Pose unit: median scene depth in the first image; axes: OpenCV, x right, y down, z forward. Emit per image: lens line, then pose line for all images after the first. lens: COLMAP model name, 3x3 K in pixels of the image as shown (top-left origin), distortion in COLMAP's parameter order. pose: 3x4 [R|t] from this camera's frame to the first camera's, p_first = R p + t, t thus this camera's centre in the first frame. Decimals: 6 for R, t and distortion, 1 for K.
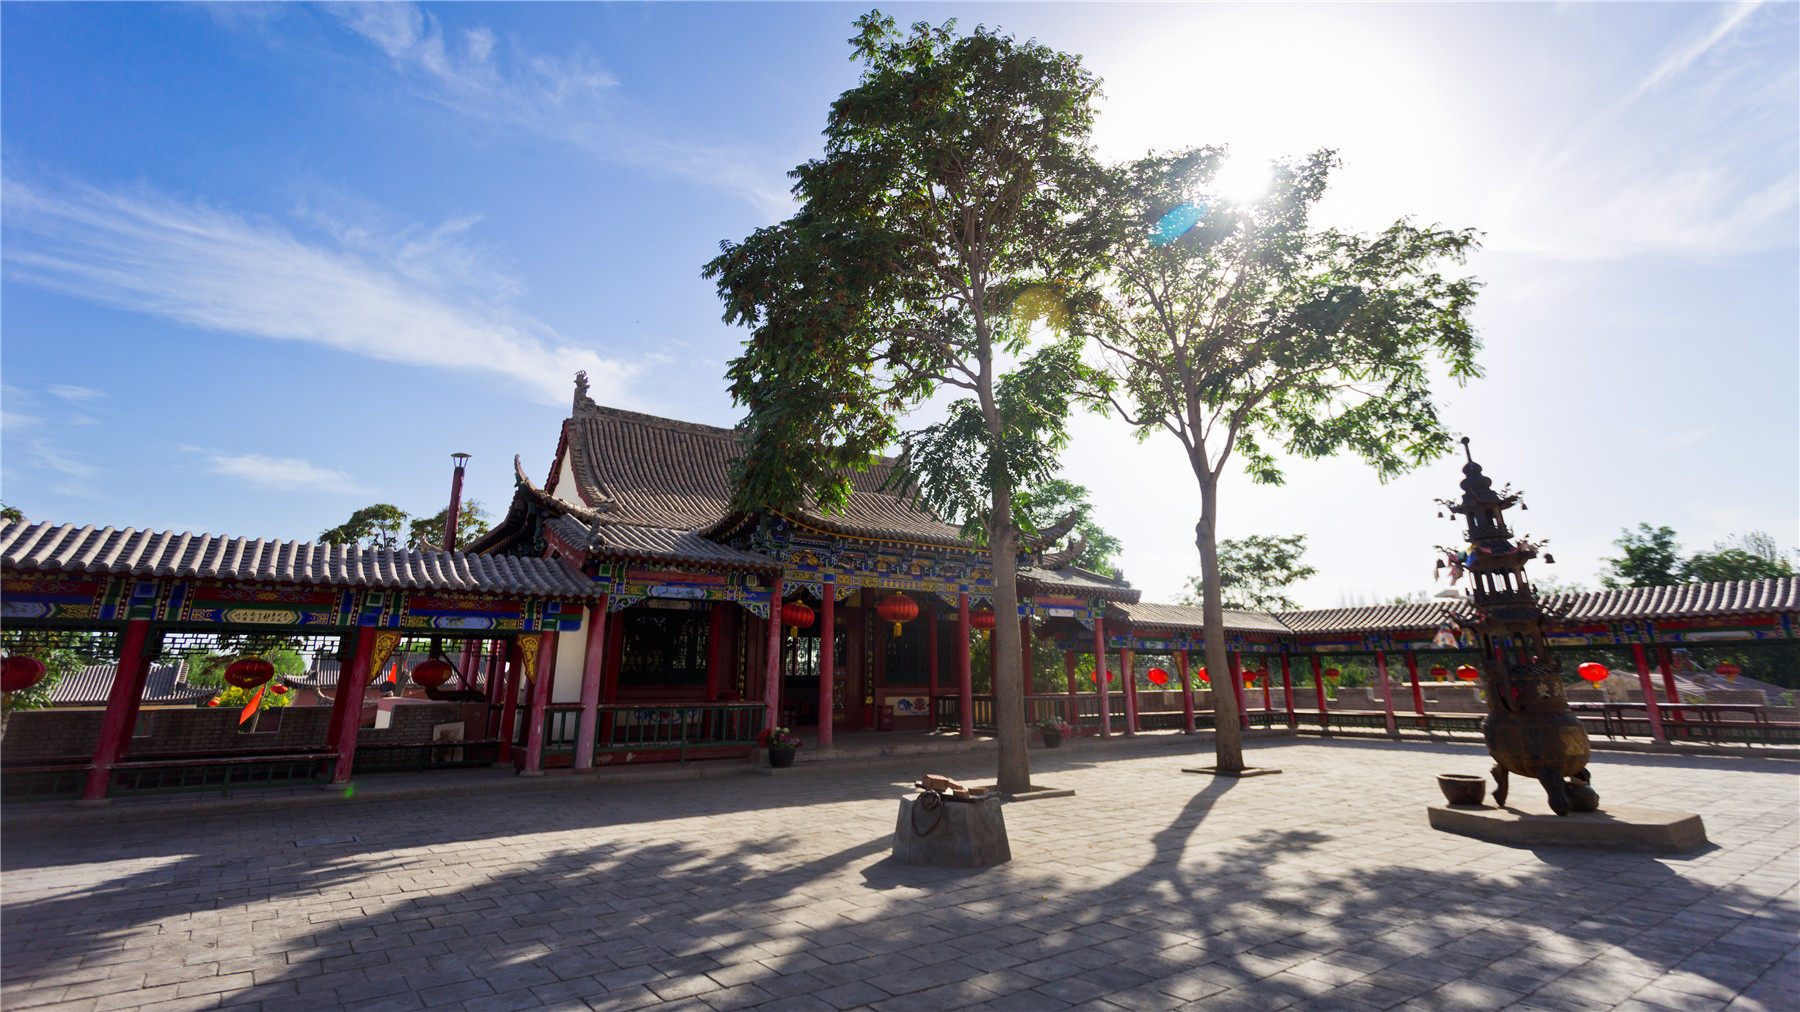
lens RADIAL K [[920.2, 0, 913.6], [0, 920.2, 411.1], [0, 0, 1]] dist [0.002209, 0.001434]
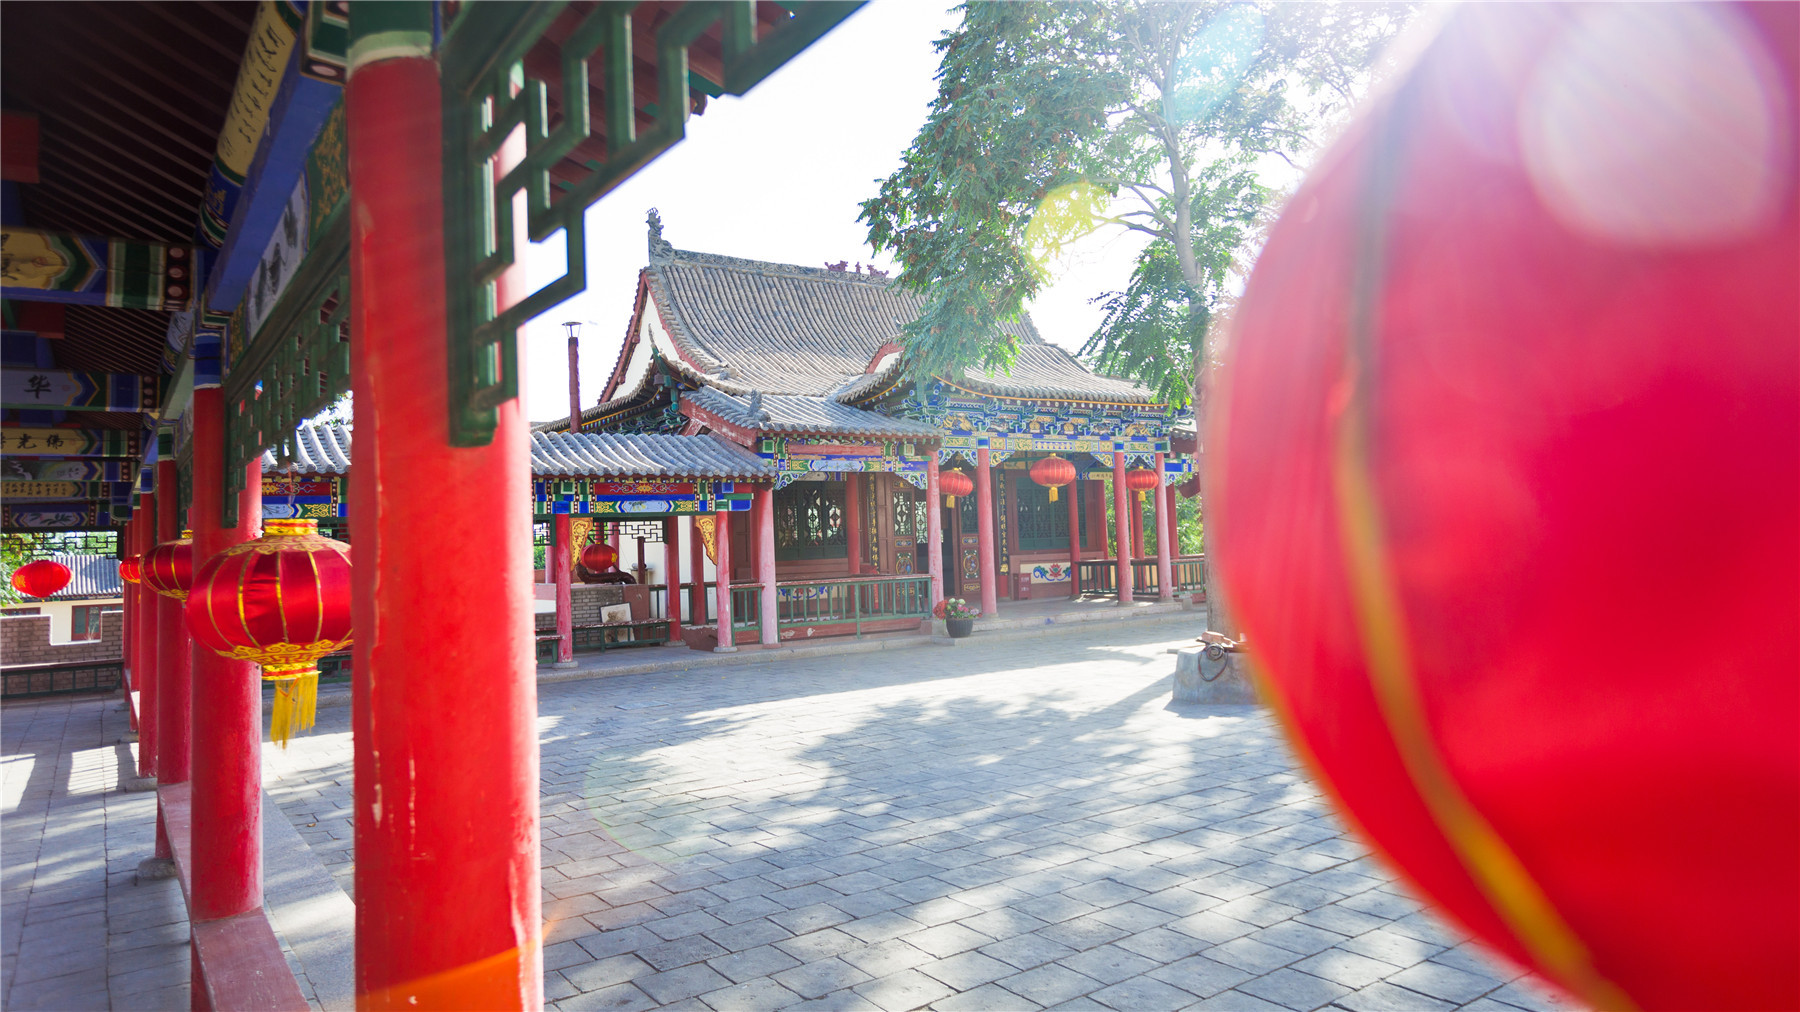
lens RADIAL K [[1217.8, 0, 900.0], [0, 1217.8, 506.0], [0, 0, 1]] dist [-0.040788, -0.000150]
pose [[0.999098, -0.033591, -0.025991, -0.148383], [0.039068, 0.966906, 0.252123, -0.067304], [0.016662, -0.252911, 0.967346, -0.190398]]
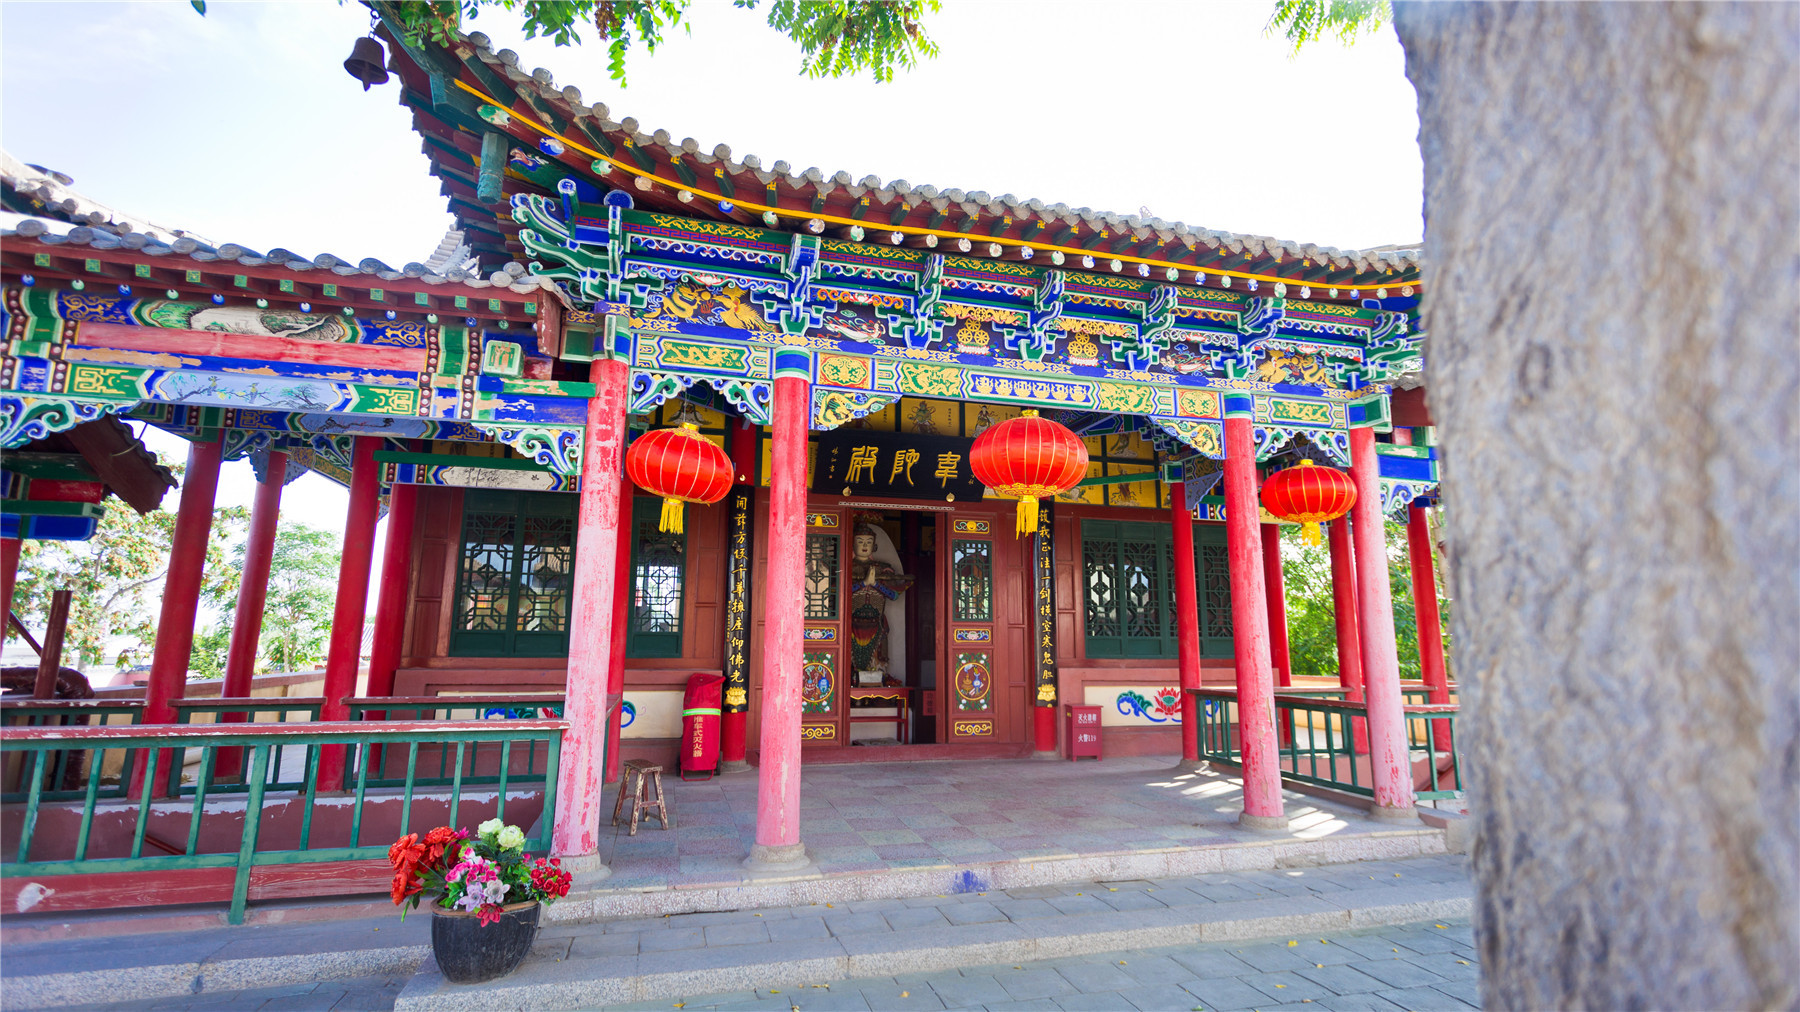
lens RADIAL K [[866.9, 0, 900.0], [0, 866.9, 506.0], [0, 0, 1]] dist [0.000602, -0.000071]
pose [[0.928370, -0.052477, -0.367933, 0.062235], [0.097909, 0.989544, 0.105910, 0.208543], [0.358528, -0.134348, 0.923801, 0.728314]]
